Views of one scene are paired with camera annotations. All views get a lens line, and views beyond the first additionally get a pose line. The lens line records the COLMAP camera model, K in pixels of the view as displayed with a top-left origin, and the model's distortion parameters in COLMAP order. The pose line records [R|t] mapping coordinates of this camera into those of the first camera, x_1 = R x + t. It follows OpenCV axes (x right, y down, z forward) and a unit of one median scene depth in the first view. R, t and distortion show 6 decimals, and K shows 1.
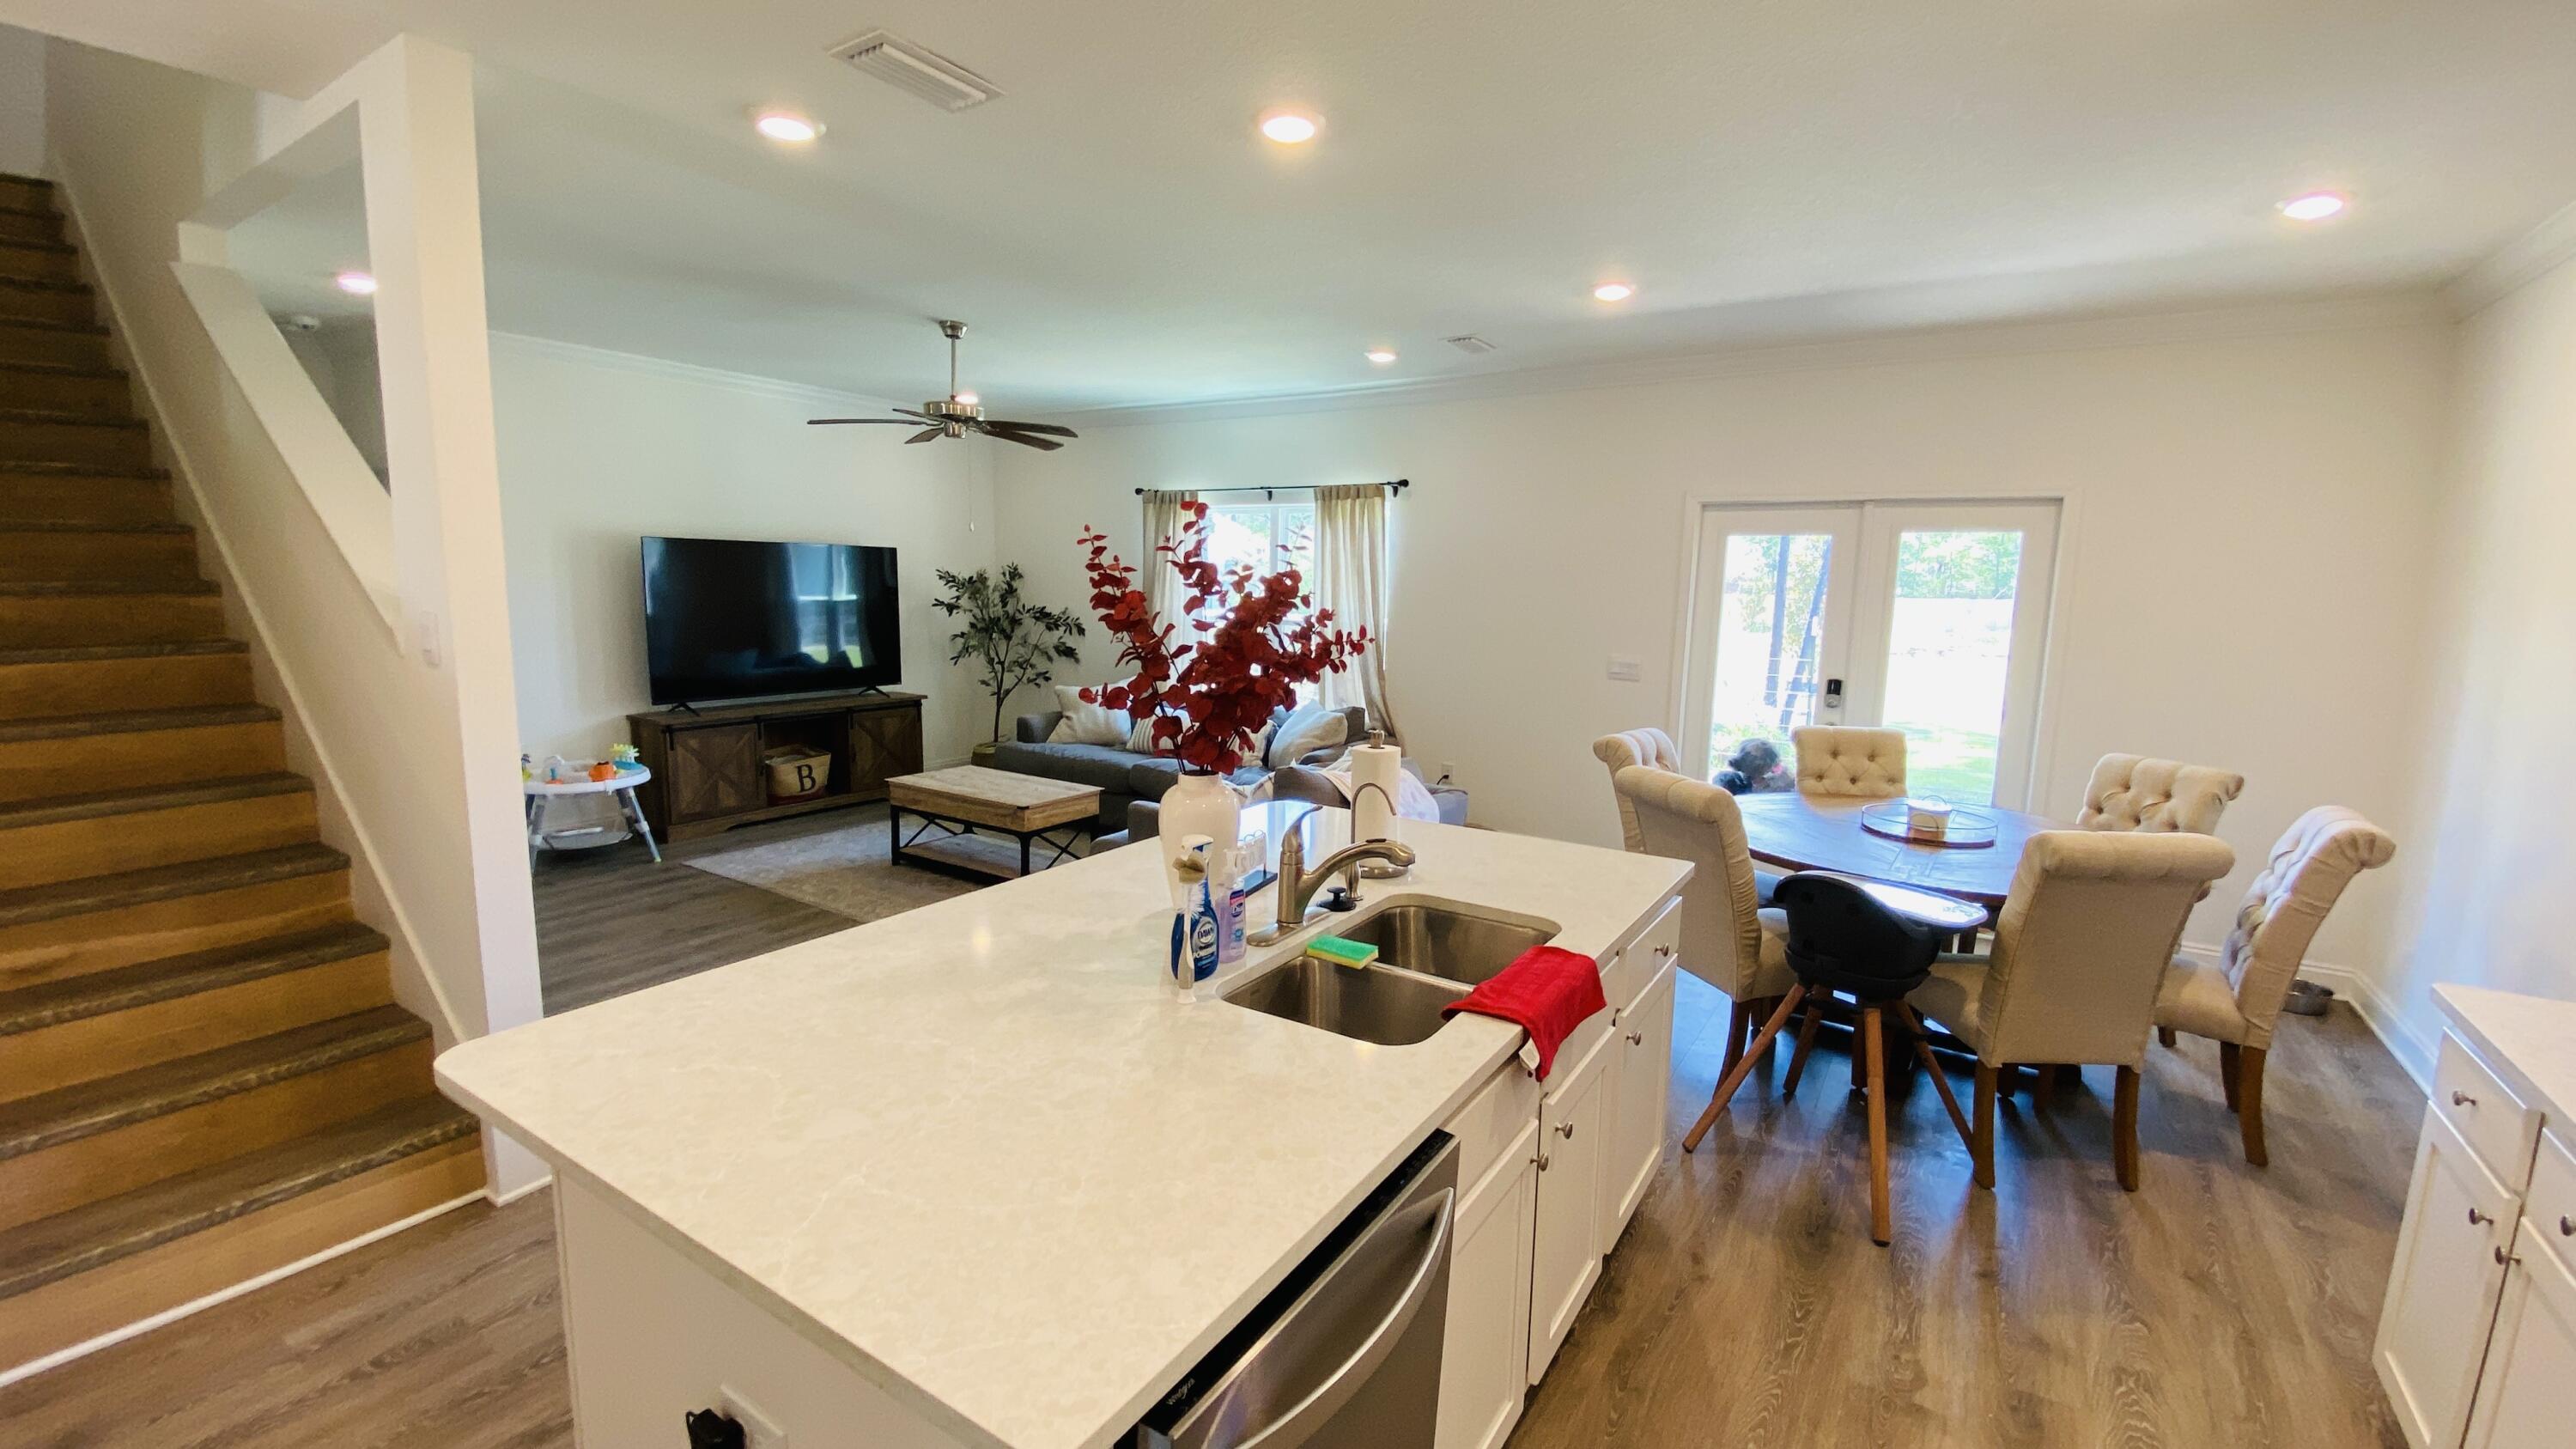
lens RADIAL K [[1069.1, 0, 1256.9], [0, 1069.1, 731.0], [0, 0, 1]] dist [-0.000540, -0.000113]
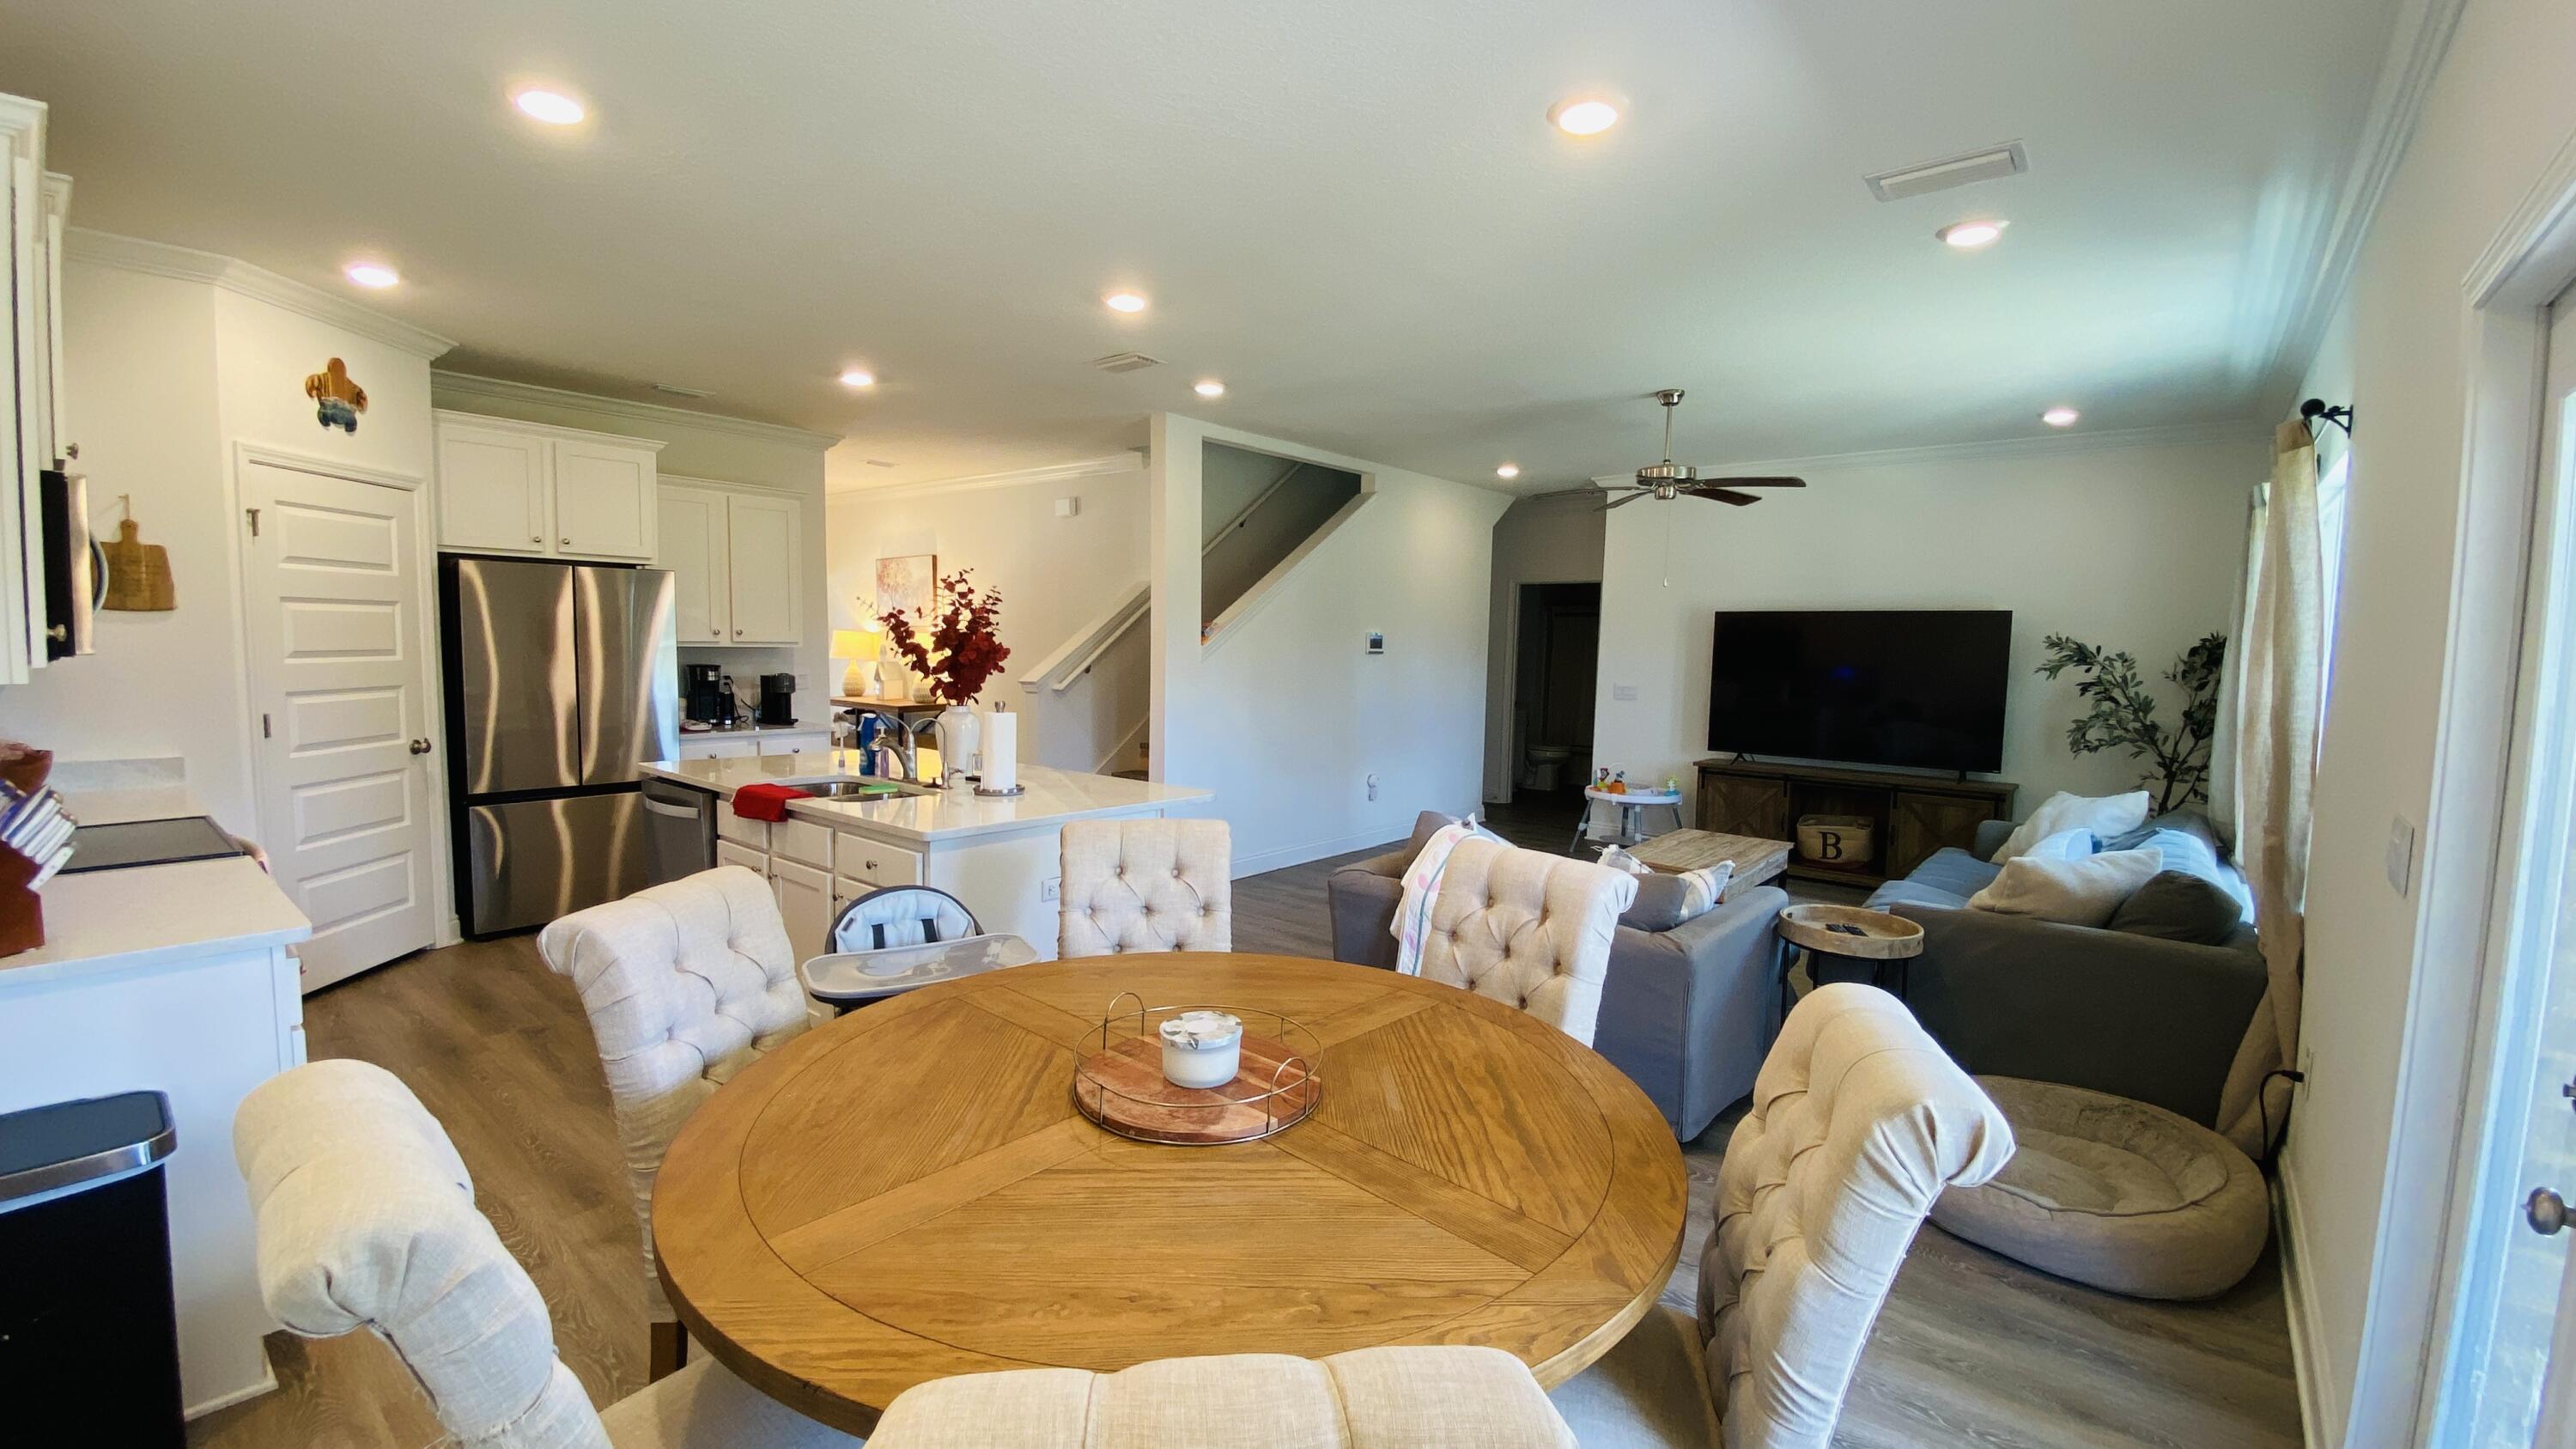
lens RADIAL K [[1069.1, 0, 1256.9], [0, 1069.1, 731.0], [0, 0, 1]] dist [-0.000540, -0.000113]
pose [[-0.131025, 0.061044, -0.989498, 1.014815], [-0.158333, 0.984002, 0.081671, -0.094615], [0.978654, 0.167372, -0.119263, 0.971685]]
